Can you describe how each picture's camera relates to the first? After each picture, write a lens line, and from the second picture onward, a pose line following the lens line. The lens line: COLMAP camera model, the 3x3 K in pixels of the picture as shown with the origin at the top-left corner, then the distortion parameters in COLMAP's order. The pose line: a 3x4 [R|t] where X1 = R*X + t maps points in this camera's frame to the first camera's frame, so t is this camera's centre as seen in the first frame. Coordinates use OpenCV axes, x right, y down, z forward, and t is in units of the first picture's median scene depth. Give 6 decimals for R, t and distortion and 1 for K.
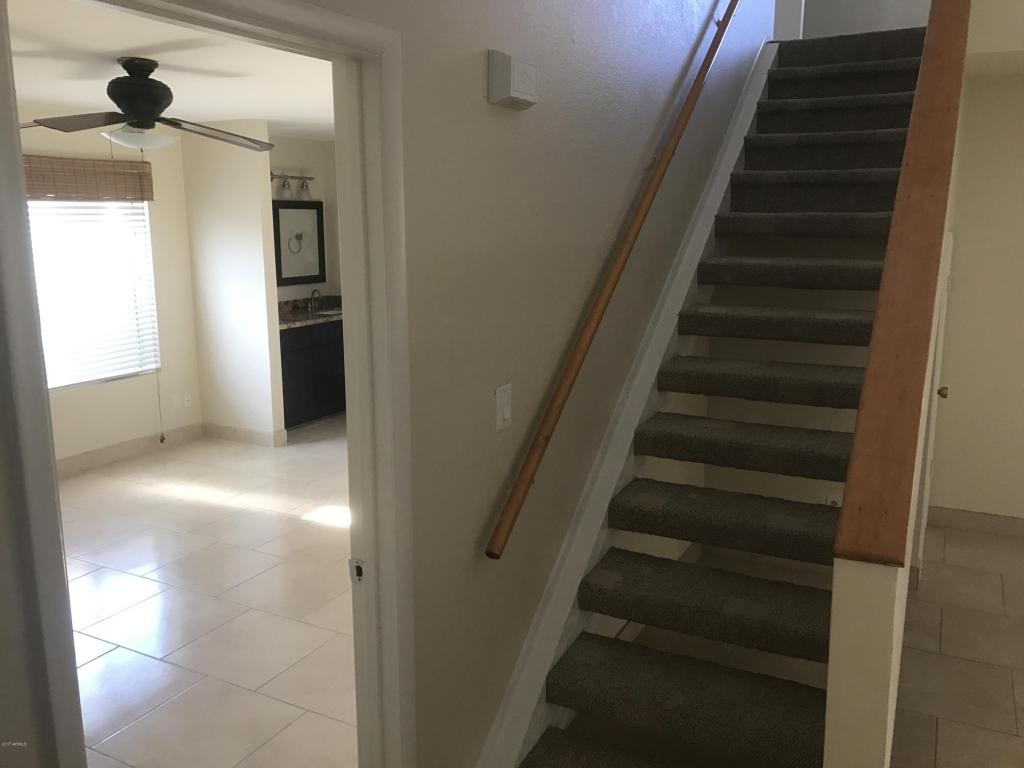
lens RADIAL K [[839.4, 0, 506.9], [0, 839.4, 374.4], [0, 0, 1]] dist [0.020114, -0.029520]
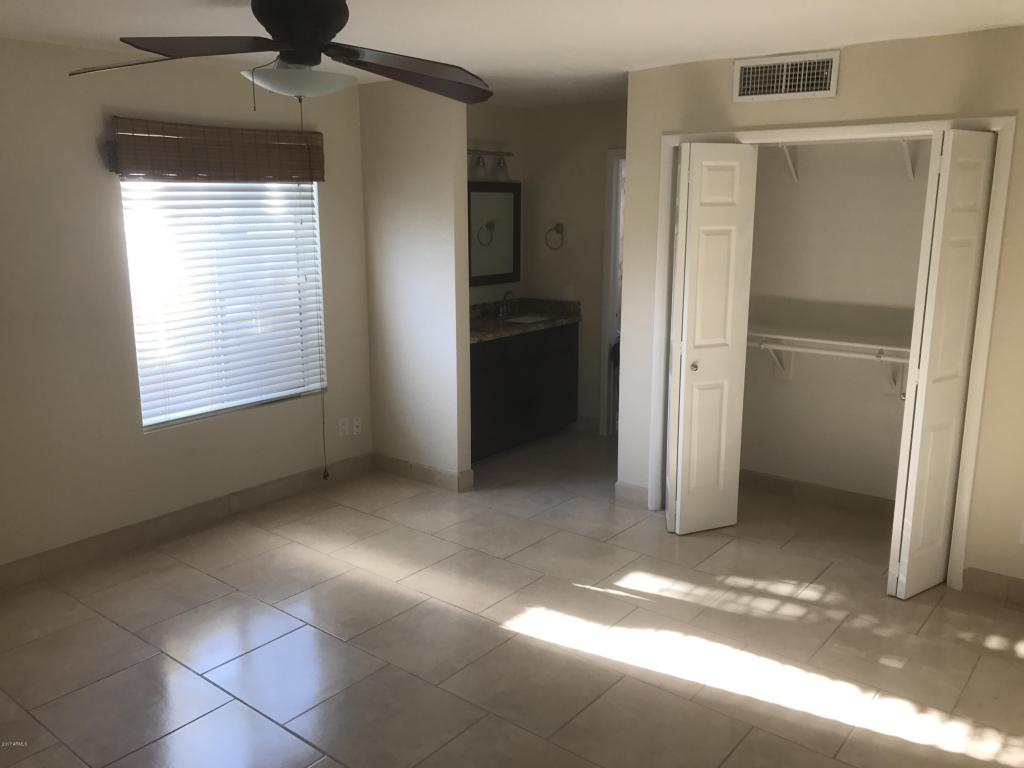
lens RADIAL K [[839.4, 0, 515.7], [0, 839.4, 380.6], [0, 0, 1]] dist [0.020114, -0.029520]
pose [[0.983470, 0.041697, -0.176207, -0.087294], [-0.037209, 0.998895, 0.028702, -0.044249], [0.177210, -0.021671, 0.983935, 0.229417]]
